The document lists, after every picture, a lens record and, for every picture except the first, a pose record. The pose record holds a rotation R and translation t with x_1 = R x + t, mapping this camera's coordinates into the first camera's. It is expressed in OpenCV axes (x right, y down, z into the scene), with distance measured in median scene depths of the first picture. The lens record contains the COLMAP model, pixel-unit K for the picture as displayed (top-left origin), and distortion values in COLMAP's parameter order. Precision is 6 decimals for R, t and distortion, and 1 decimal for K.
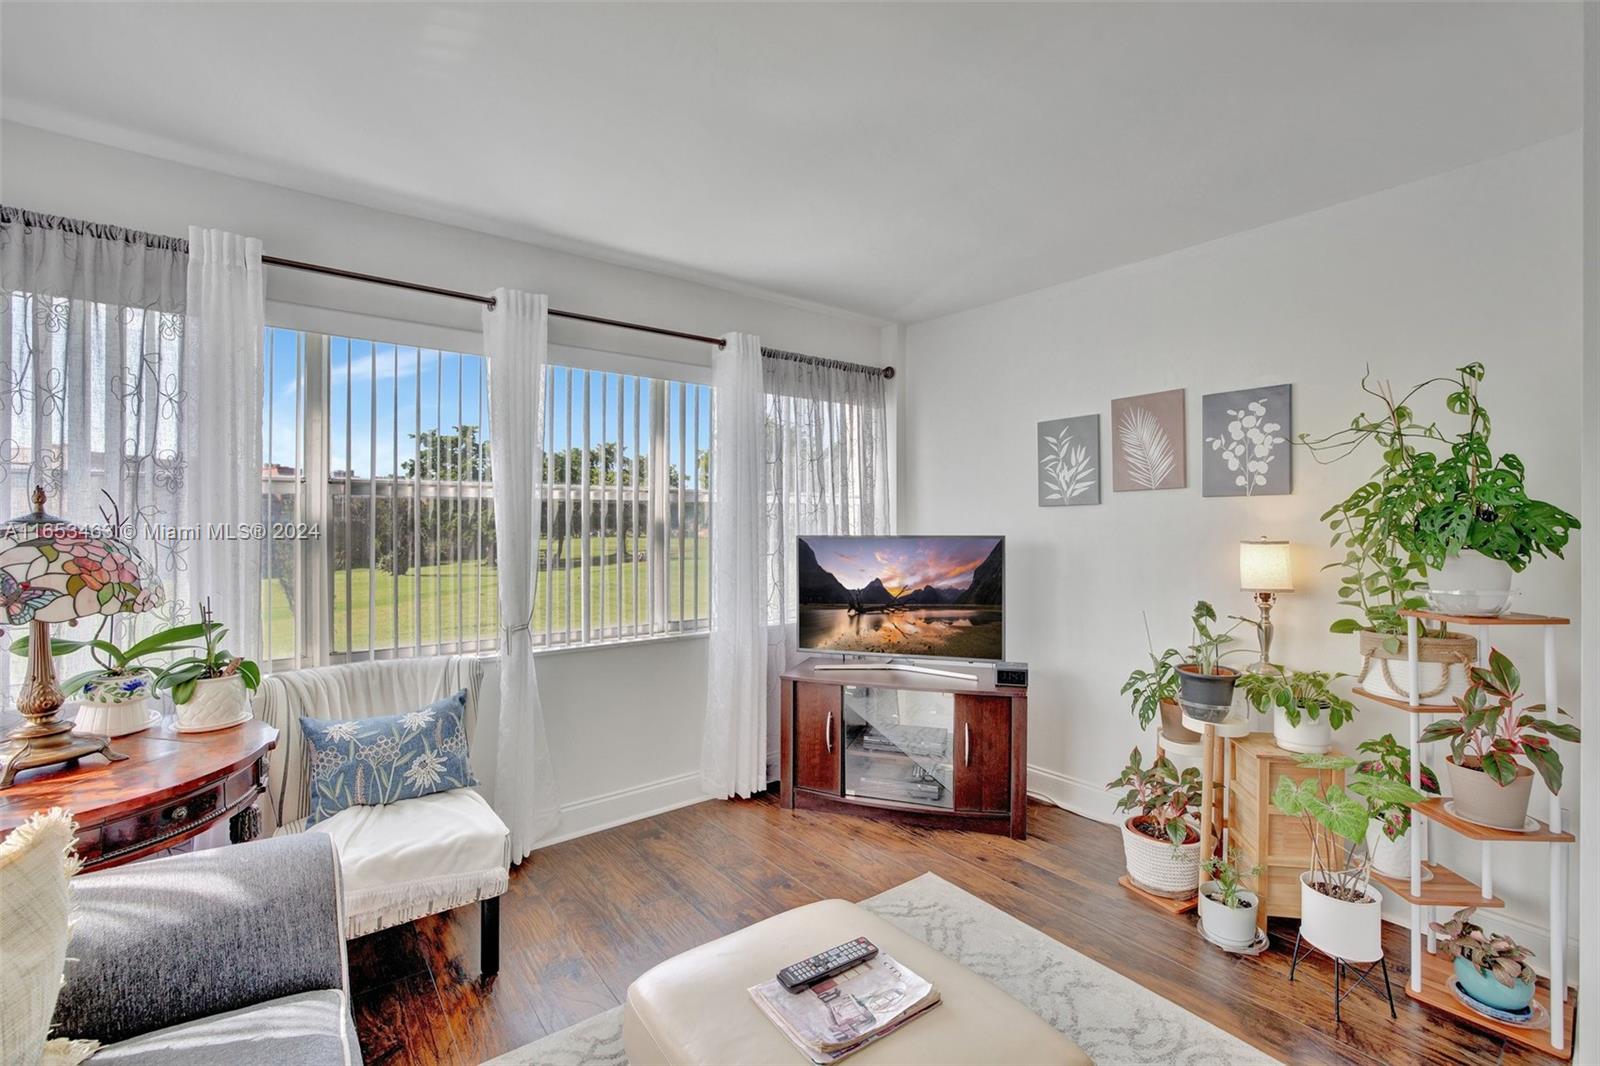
lens RADIAL K [[692.7, 0, 796.6], [0, 692.7, 522.1], [0, 0, 1]] dist [-0.041514, 0.013092]
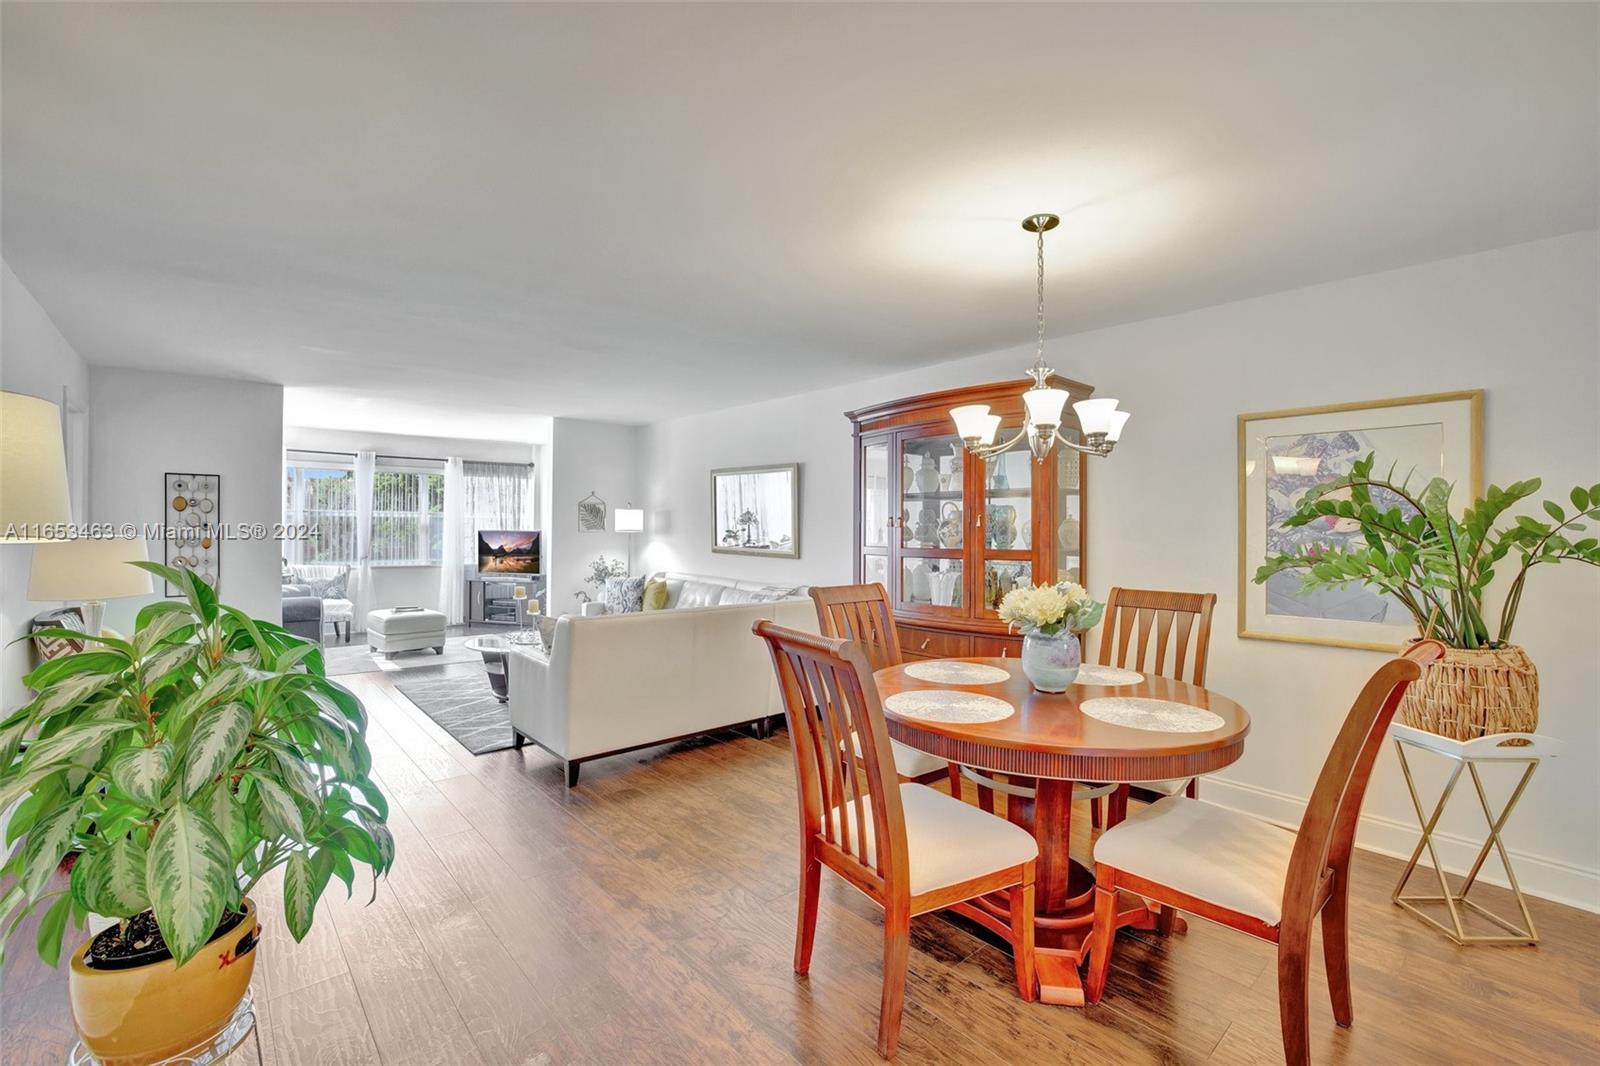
lens RADIAL K [[692.7, 0, 791.4], [0, 692.7, 536.7], [0, 0, 1]] dist [-0.041514, 0.013092]
pose [[0.998121, 0.010577, 0.060358, 1.320384], [-0.011413, 0.999843, 0.013530, -0.006196], [-0.060205, -0.014193, 0.998085, -2.177399]]
